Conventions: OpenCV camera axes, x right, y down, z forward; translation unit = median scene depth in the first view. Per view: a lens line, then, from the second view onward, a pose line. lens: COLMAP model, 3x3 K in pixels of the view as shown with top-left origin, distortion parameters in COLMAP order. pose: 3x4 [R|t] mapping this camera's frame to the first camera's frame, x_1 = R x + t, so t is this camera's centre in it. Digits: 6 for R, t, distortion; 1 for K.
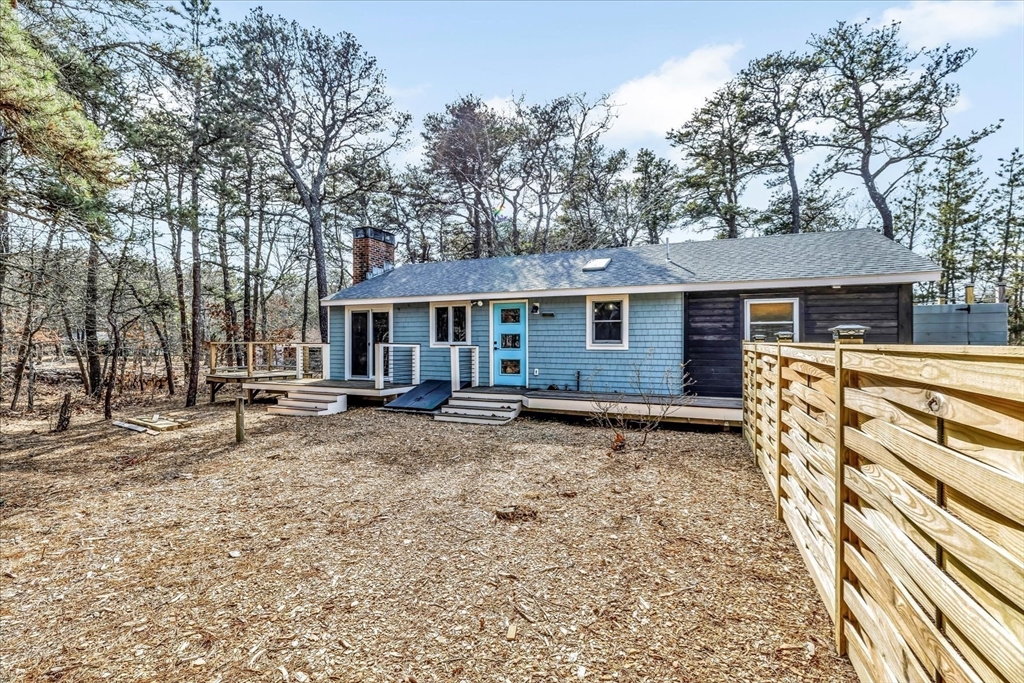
lens RADIAL K [[457.7, 0, 514.3], [0, 457.7, 340.1], [0, 0, 1]] dist [-0.001449, -0.000007]
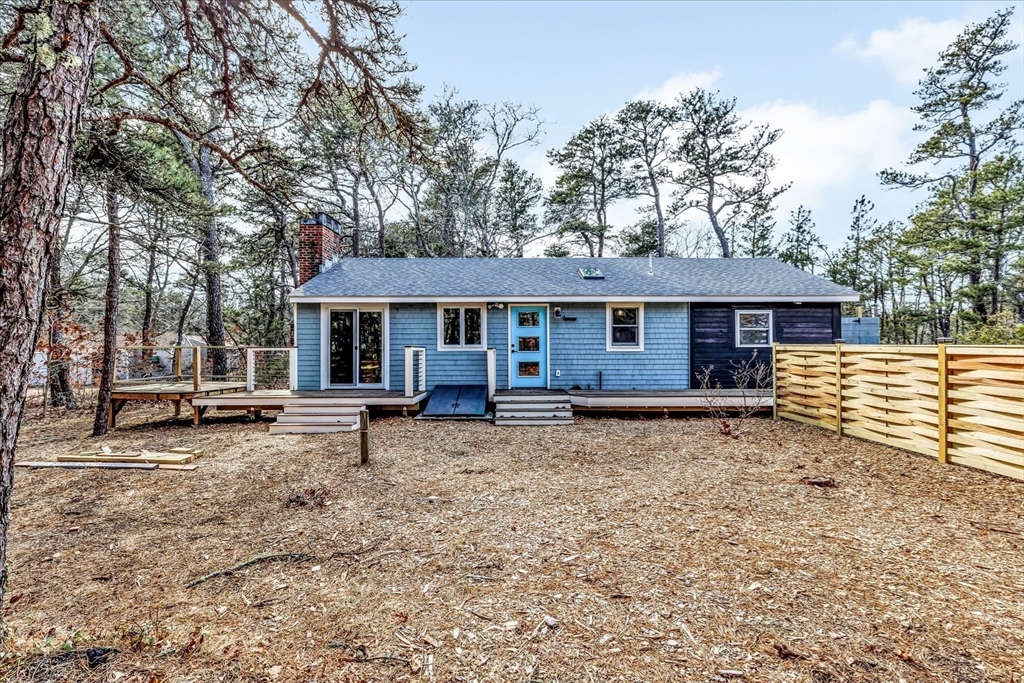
lens RADIAL K [[457.7, 0, 518.7], [0, 457.7, 341.7], [0, 0, 1]] dist [-0.001449, -0.000007]
pose [[0.918336, -0.003365, 0.395788, -0.448144], [0.001686, 0.999988, 0.004592, -0.007511], [-0.395799, -0.003549, 0.918330, 0.070362]]
